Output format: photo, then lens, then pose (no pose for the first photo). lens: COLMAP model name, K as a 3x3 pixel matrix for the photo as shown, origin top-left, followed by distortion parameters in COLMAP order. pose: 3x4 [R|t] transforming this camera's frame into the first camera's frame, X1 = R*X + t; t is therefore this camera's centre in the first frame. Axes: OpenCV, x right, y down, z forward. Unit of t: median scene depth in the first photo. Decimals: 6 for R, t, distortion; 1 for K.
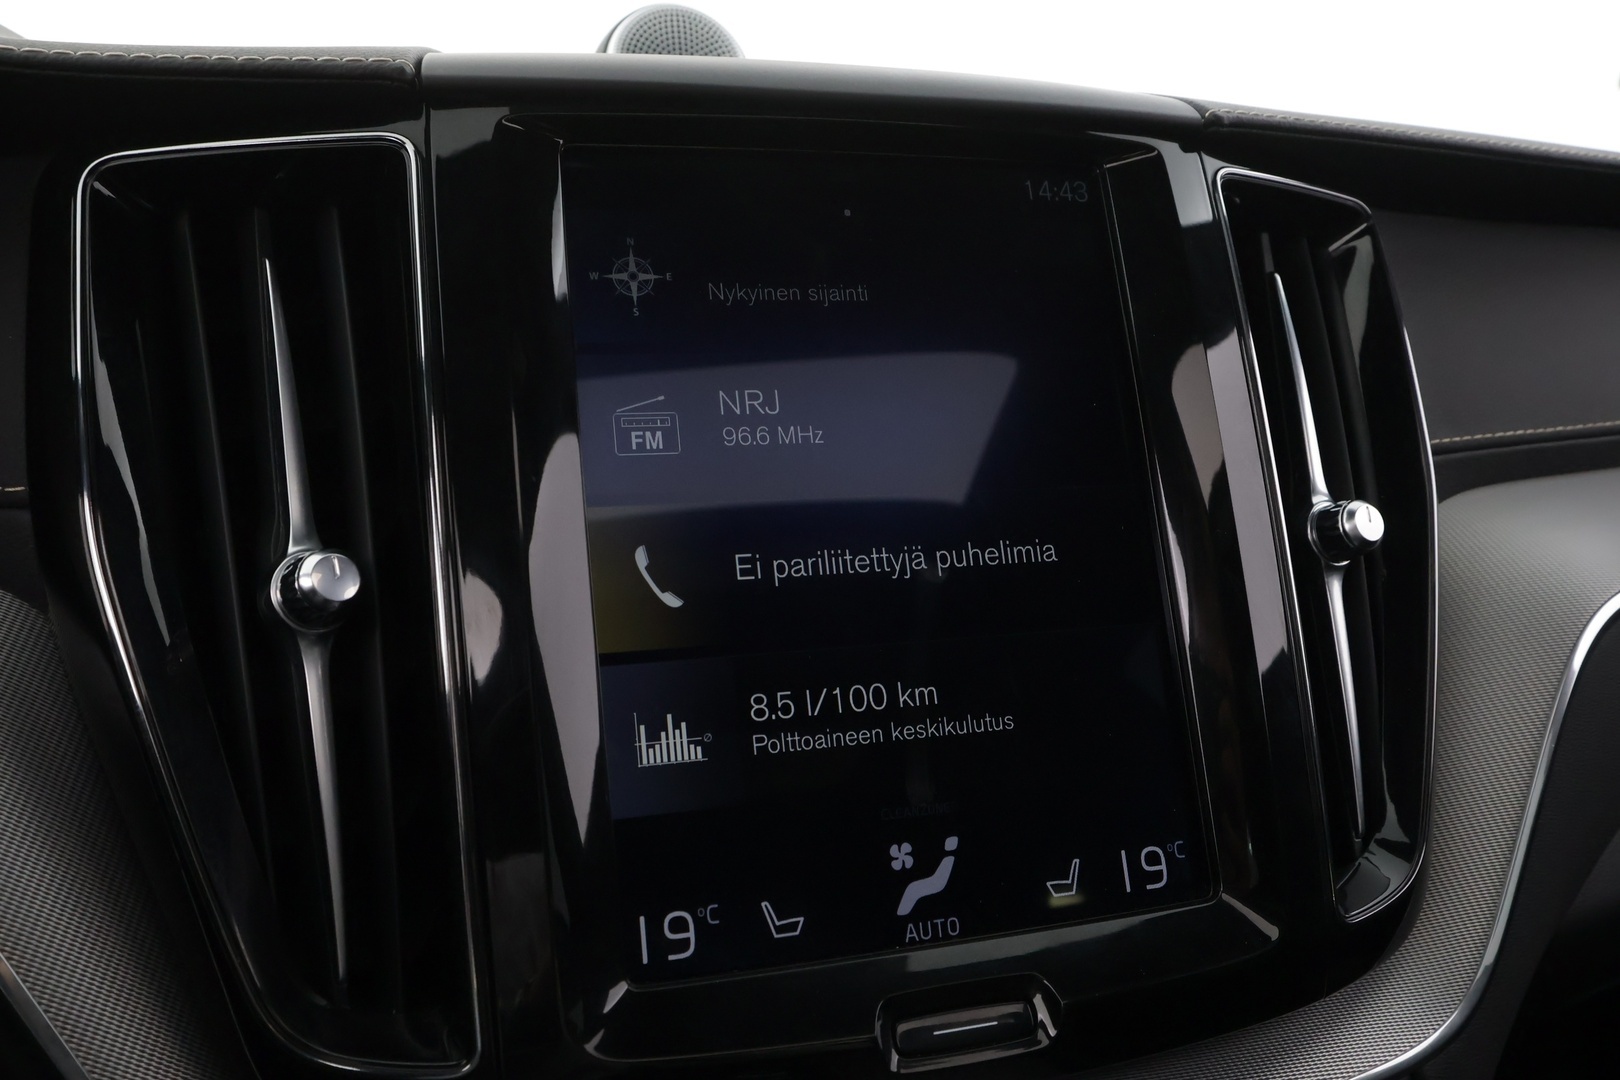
lens RADIAL K [[1342.4, 0, 808.8], [0, 1342.4, 549.4], [0, 0, 1]] dist [0.031969, 0.000110]
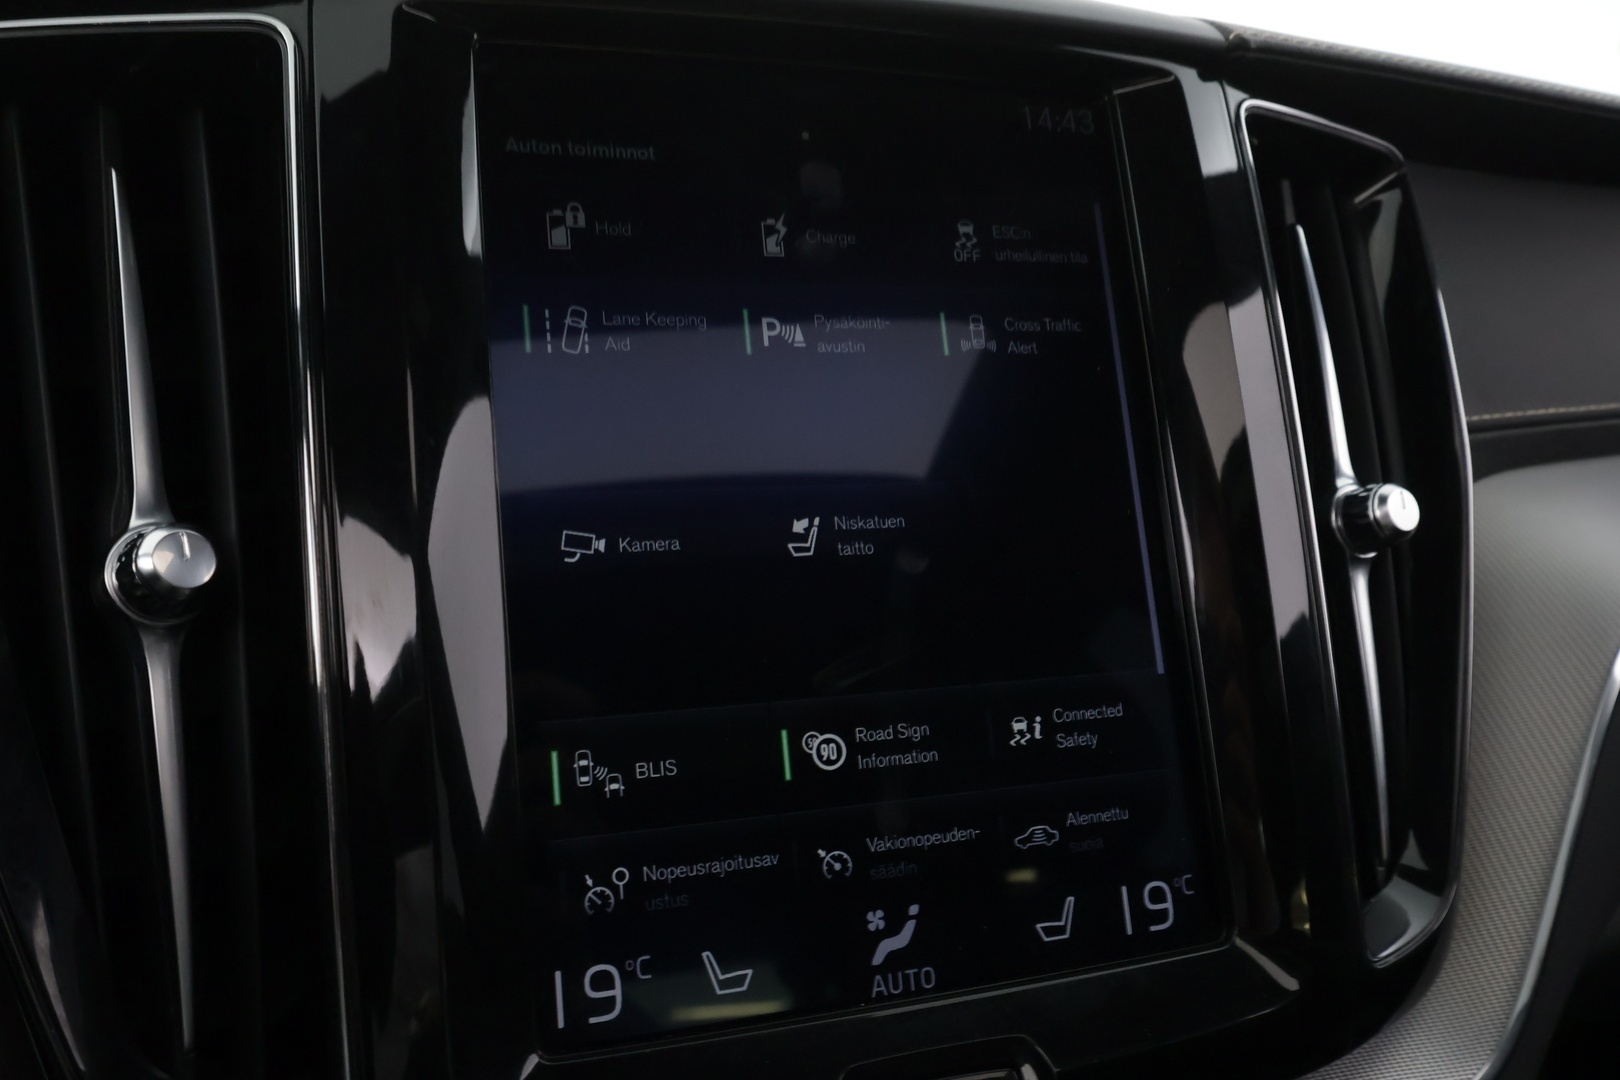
lens RADIAL K [[1342.4, 0, 810.9], [0, 1342.4, 532.9], [0, 0, 1]] dist [0.031969, 0.000110]
pose [[0.999166, 0.016799, 0.037218, -0.002885], [-0.017323, 0.999755, 0.013787, -0.011101], [-0.036977, -0.014420, 0.999212, 0.147774]]
